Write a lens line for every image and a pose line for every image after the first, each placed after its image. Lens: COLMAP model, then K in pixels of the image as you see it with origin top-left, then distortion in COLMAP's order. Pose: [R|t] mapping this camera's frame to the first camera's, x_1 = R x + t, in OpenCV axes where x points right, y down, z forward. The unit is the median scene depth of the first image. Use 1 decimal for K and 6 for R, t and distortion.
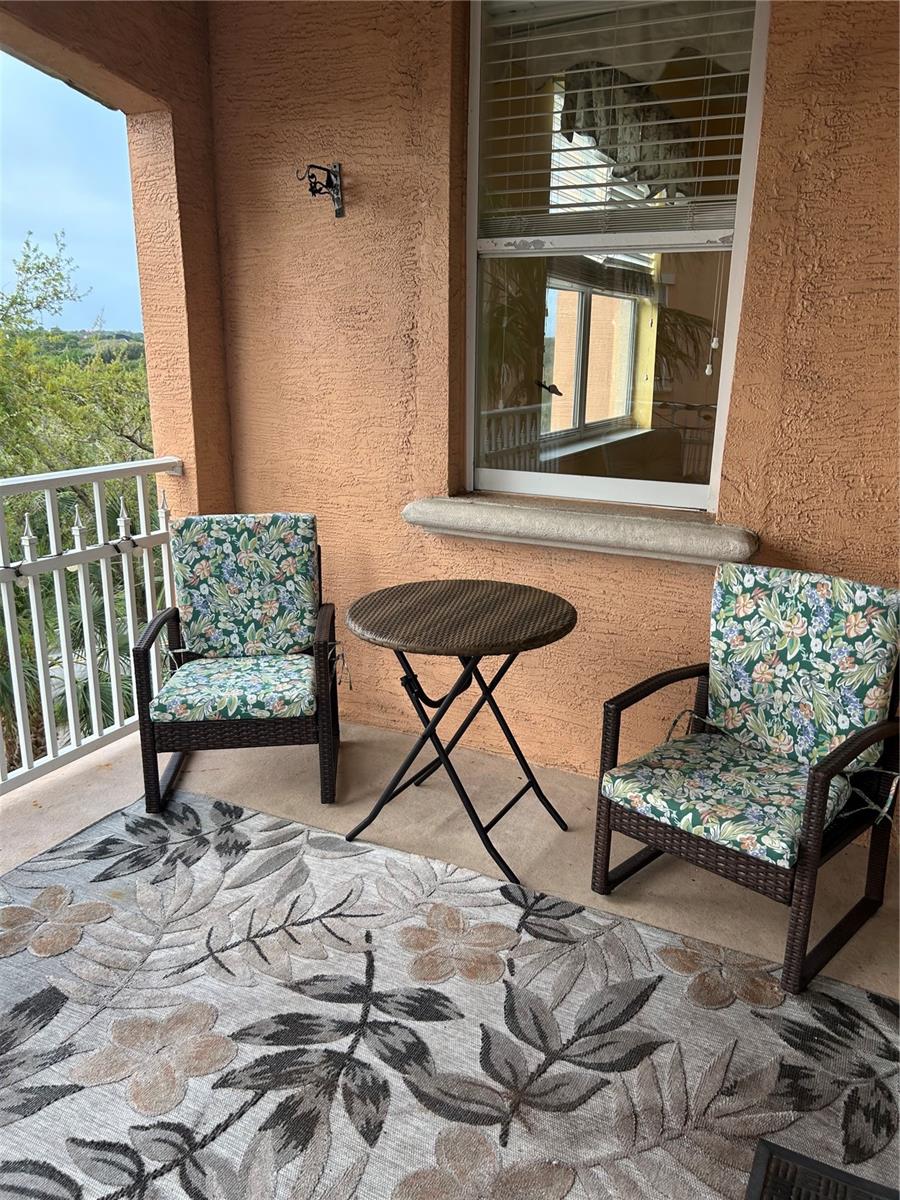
lens RADIAL K [[915.9, 0, 456.5], [0, 915.9, 609.6], [0, 0, 1]] dist [0.047282, -0.045497]
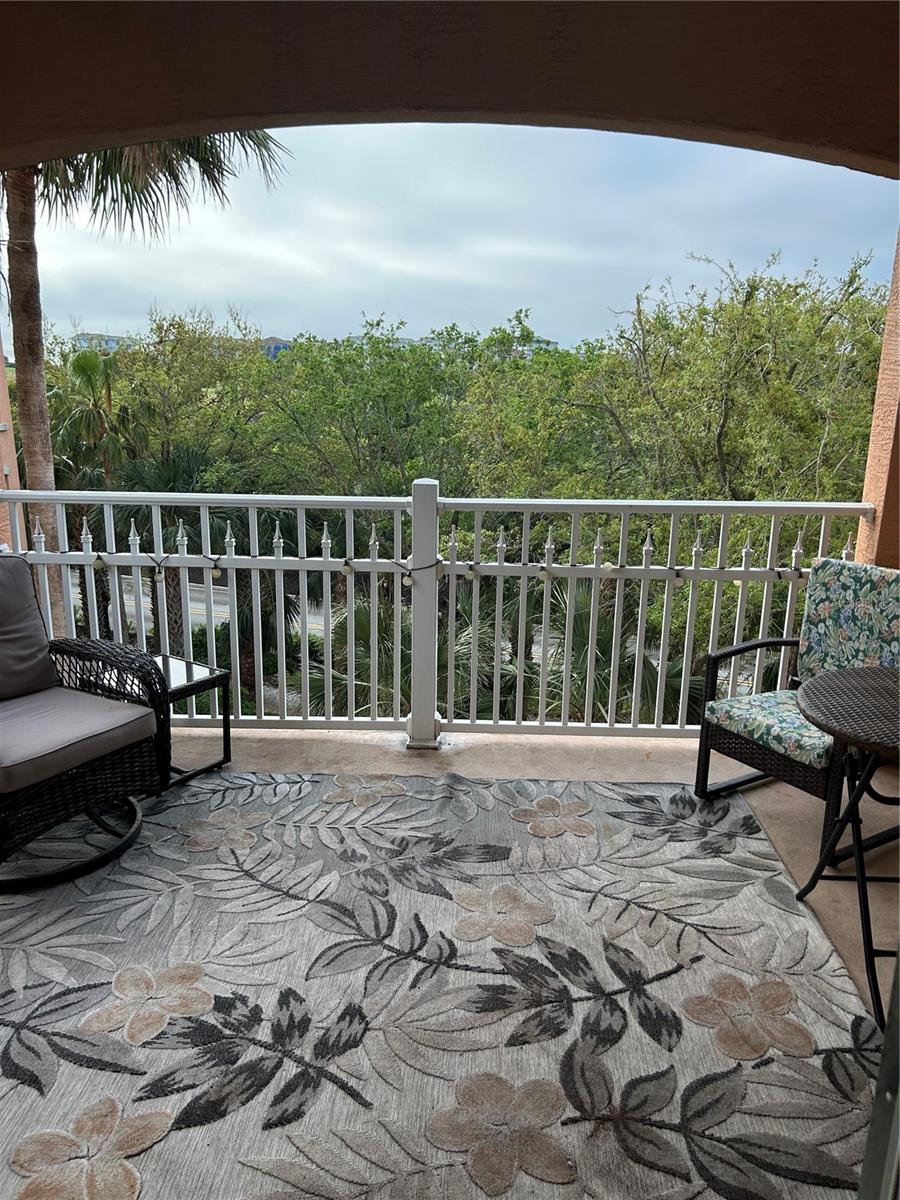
lens RADIAL K [[915.9, 0, 456.5], [0, 915.9, 609.6], [0, 0, 1]] dist [0.047282, -0.045497]
pose [[0.415117, 0.230433, -0.880101, 0.624015], [-0.254870, 0.958109, 0.130643, -0.097126], [0.873338, 0.170080, 0.456459, 0.201519]]
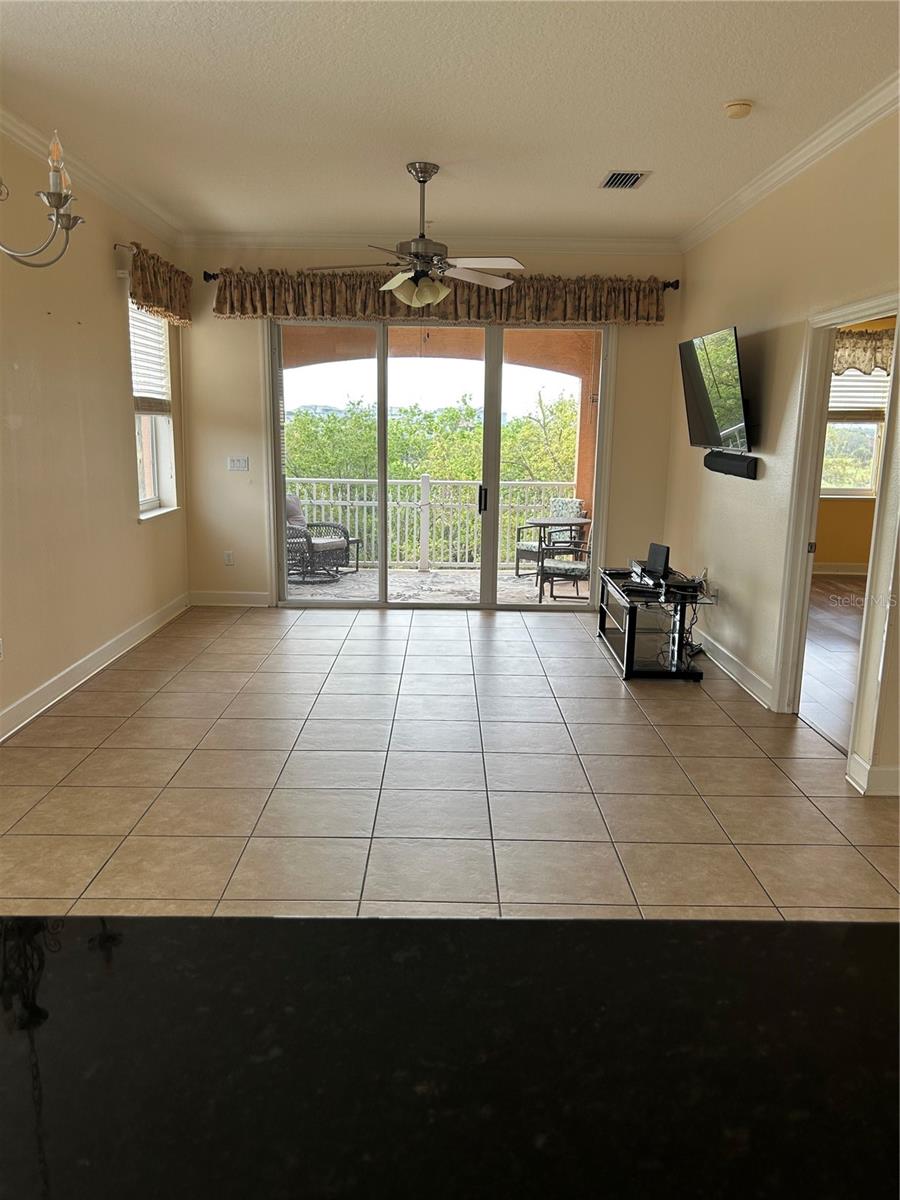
lens RADIAL K [[915.9, 0, 456.5], [0, 915.9, 609.6], [0, 0, 1]] dist [0.047282, -0.045497]
pose [[0.459332, 0.166604, -0.872500, 3.221470], [-0.252071, 0.966321, 0.051814, 0.250513], [0.851748, 0.196132, 0.485858, -1.047397]]
